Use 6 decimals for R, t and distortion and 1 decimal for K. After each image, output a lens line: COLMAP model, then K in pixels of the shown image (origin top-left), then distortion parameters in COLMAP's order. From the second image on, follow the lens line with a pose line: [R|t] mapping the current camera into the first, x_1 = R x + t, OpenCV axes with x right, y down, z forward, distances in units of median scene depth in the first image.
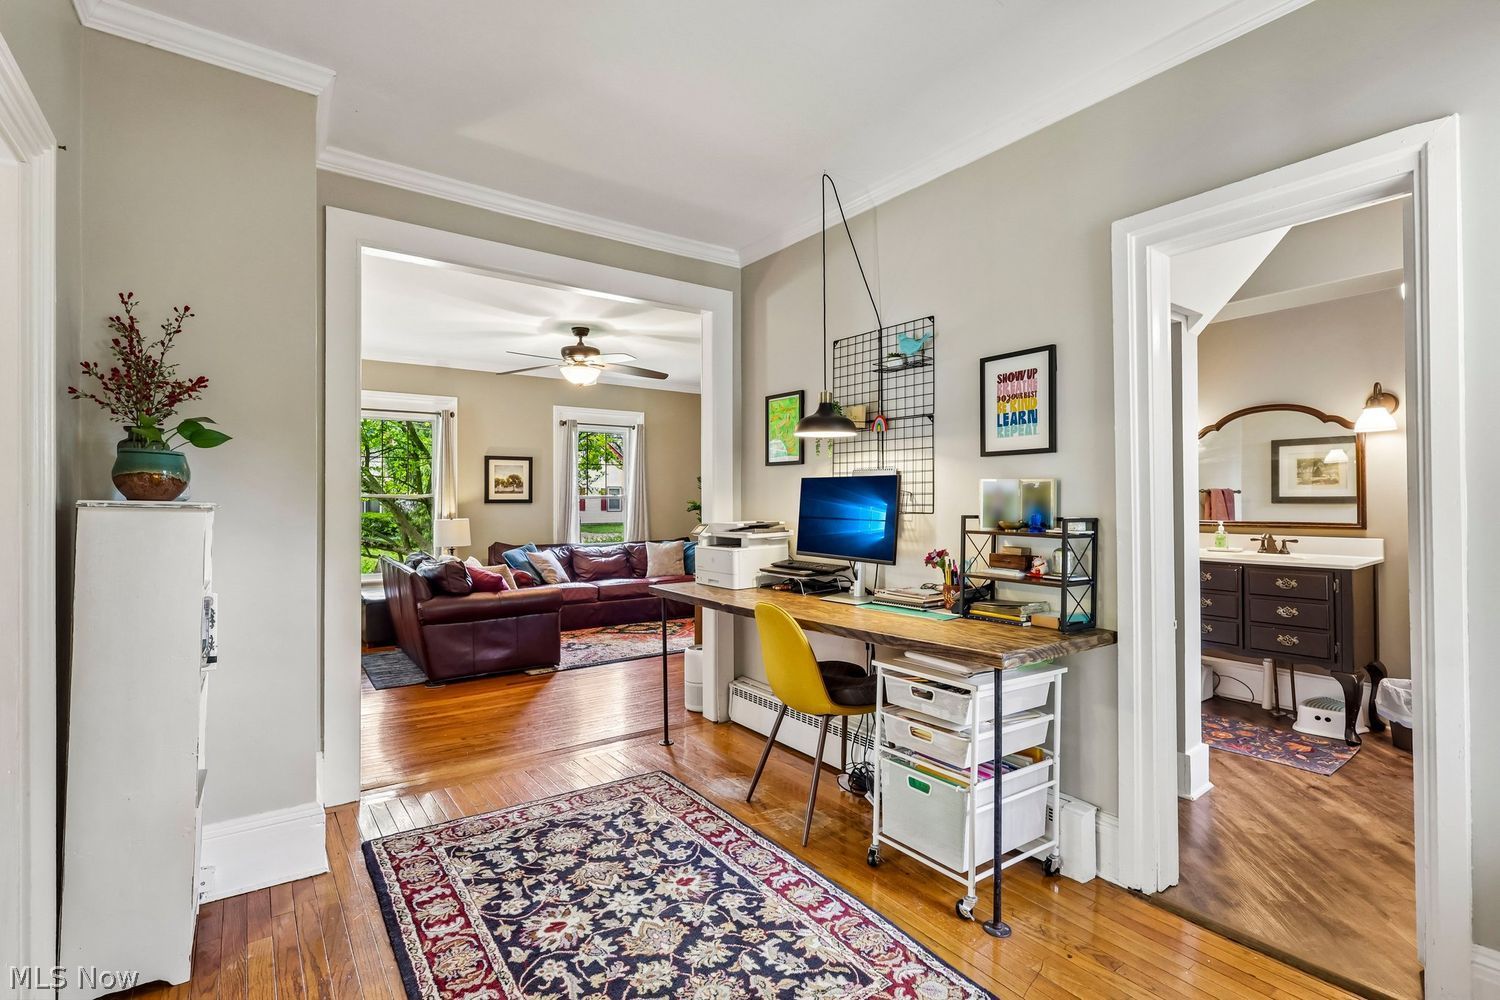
lens RADIAL K [[689.8, 0, 756.2], [0, 689.8, 505.2], [0, 0, 1]] dist [0.000005, -0.000256]
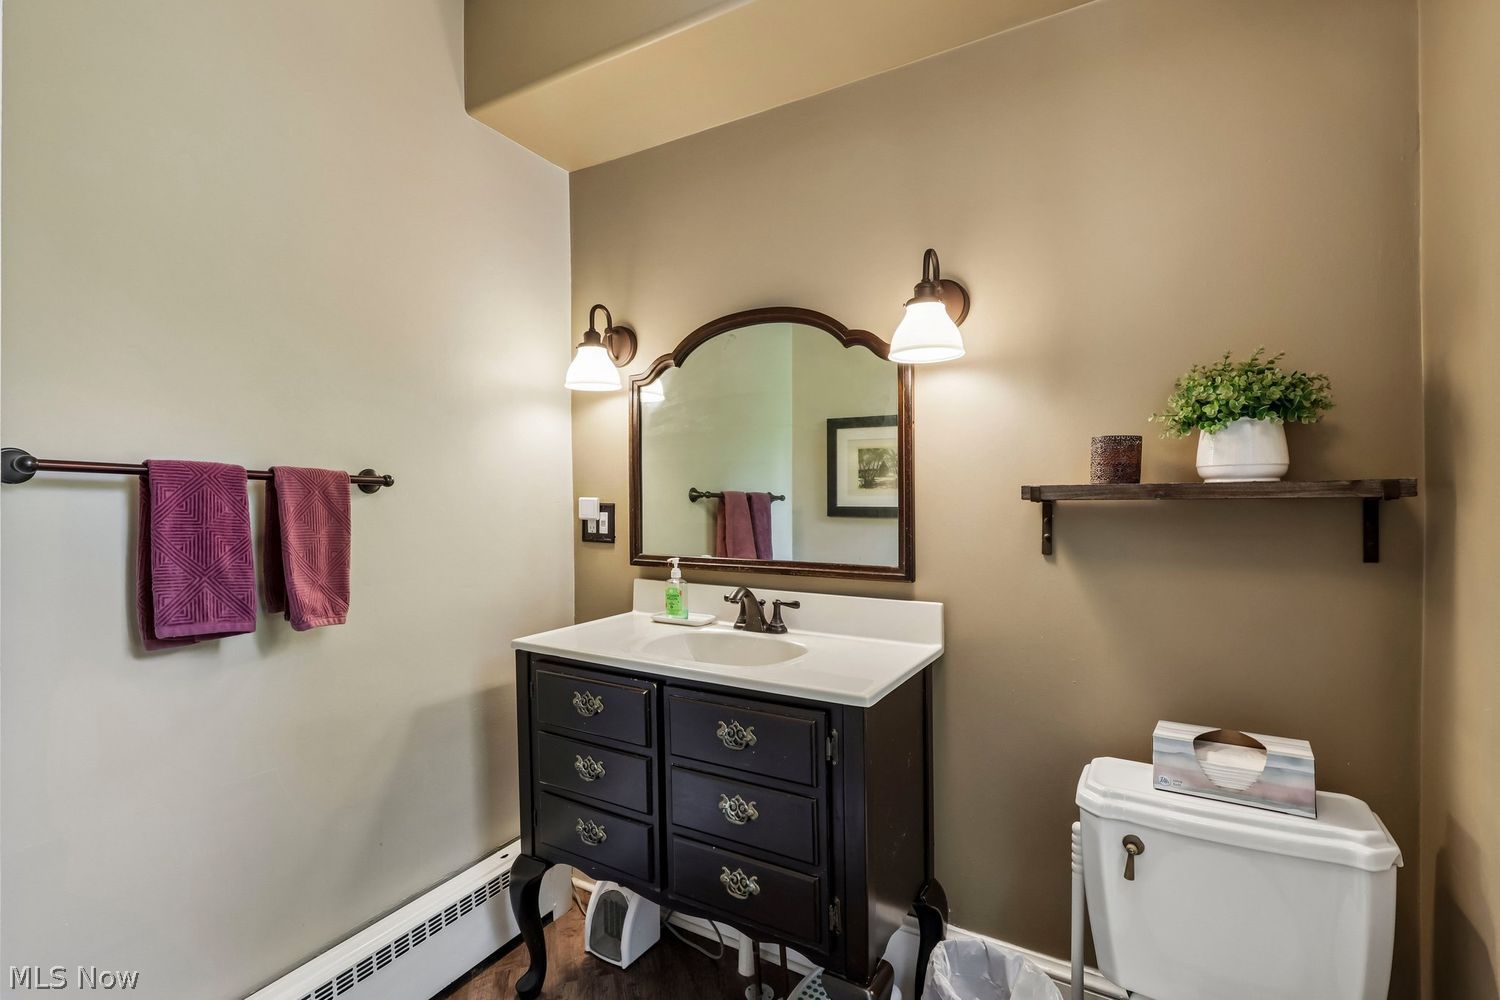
lens RADIAL K [[689.8, 0, 744.0], [0, 689.8, 505.4], [0, 0, 1]] dist [0.000005, -0.000256]
pose [[0.920469, 0.007348, 0.390746, 0.599237], [-0.002933, 0.999925, -0.011893, -0.007999], [-0.390804, 0.009801, 0.920422, 0.621535]]
